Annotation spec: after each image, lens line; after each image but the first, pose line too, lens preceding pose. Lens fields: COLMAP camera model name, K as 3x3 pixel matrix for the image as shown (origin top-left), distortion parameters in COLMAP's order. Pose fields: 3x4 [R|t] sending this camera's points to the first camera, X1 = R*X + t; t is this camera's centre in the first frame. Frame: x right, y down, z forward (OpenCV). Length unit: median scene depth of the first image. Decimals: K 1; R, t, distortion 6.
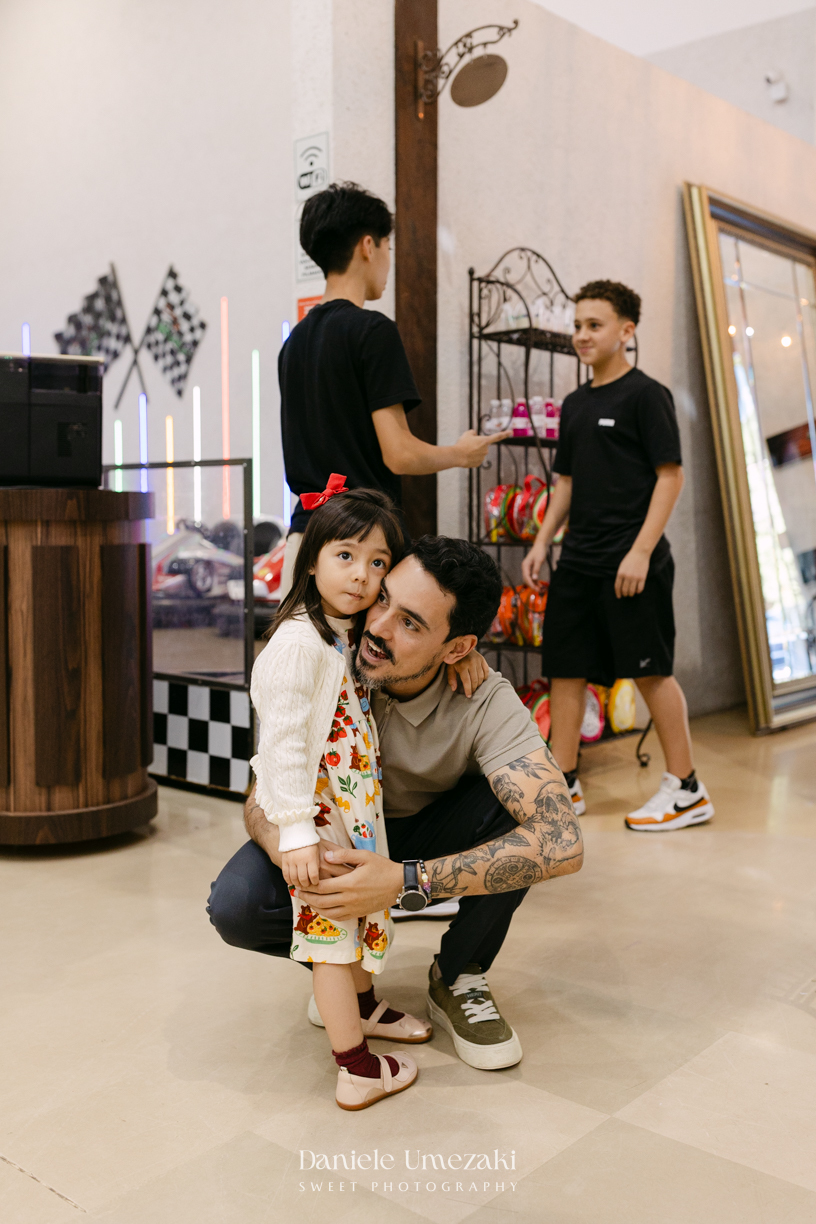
lens RADIAL K [[1343.5, 0, 405.6], [0, 1343.5, 566.3], [0, 0, 1]] dist [0.008531, -0.007900]
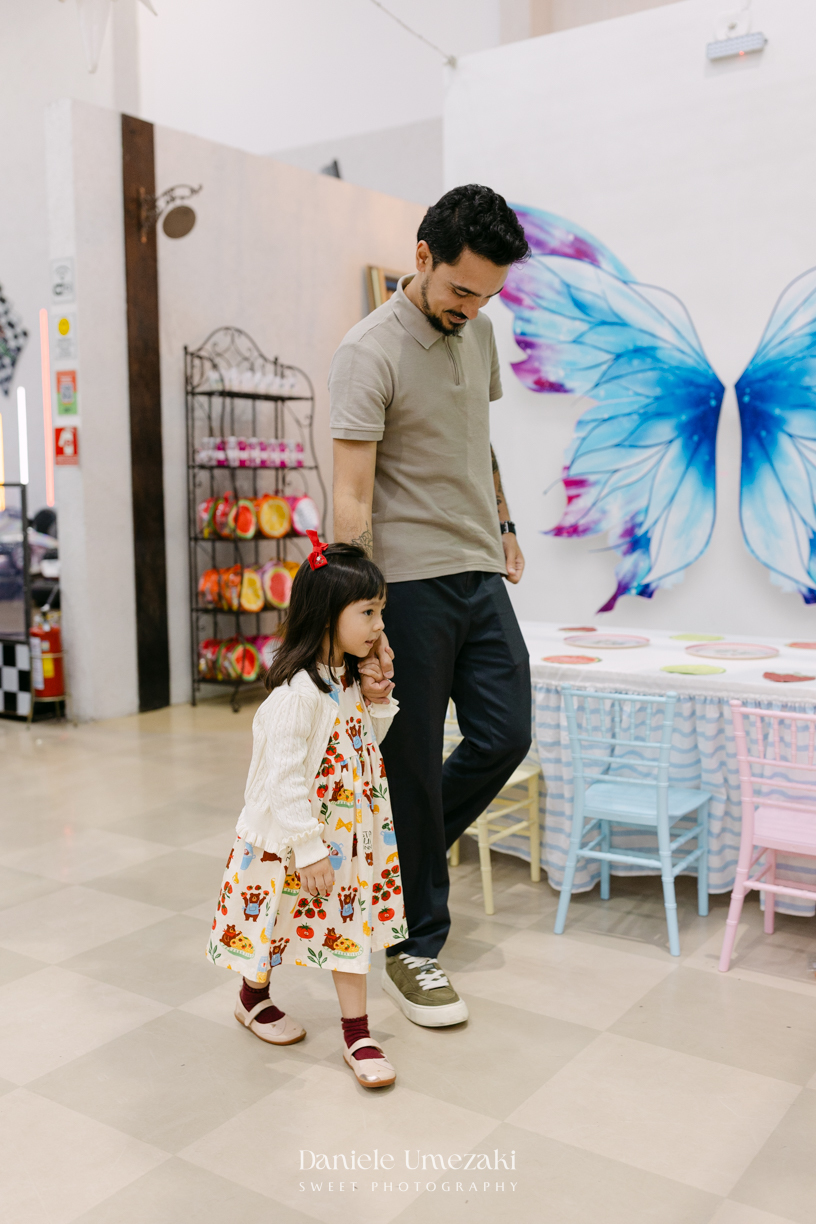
lens RADIAL K [[1259.8, 0, 404.9], [0, 1259.8, 585.2], [0, 0, 1]] dist [0.024579, -0.017833]
pose [[0.992172, -0.013382, 0.124156, 0.116672], [0.008756, 0.999250, 0.037732, -0.017512], [-0.124568, -0.036350, 0.991545, -0.382464]]
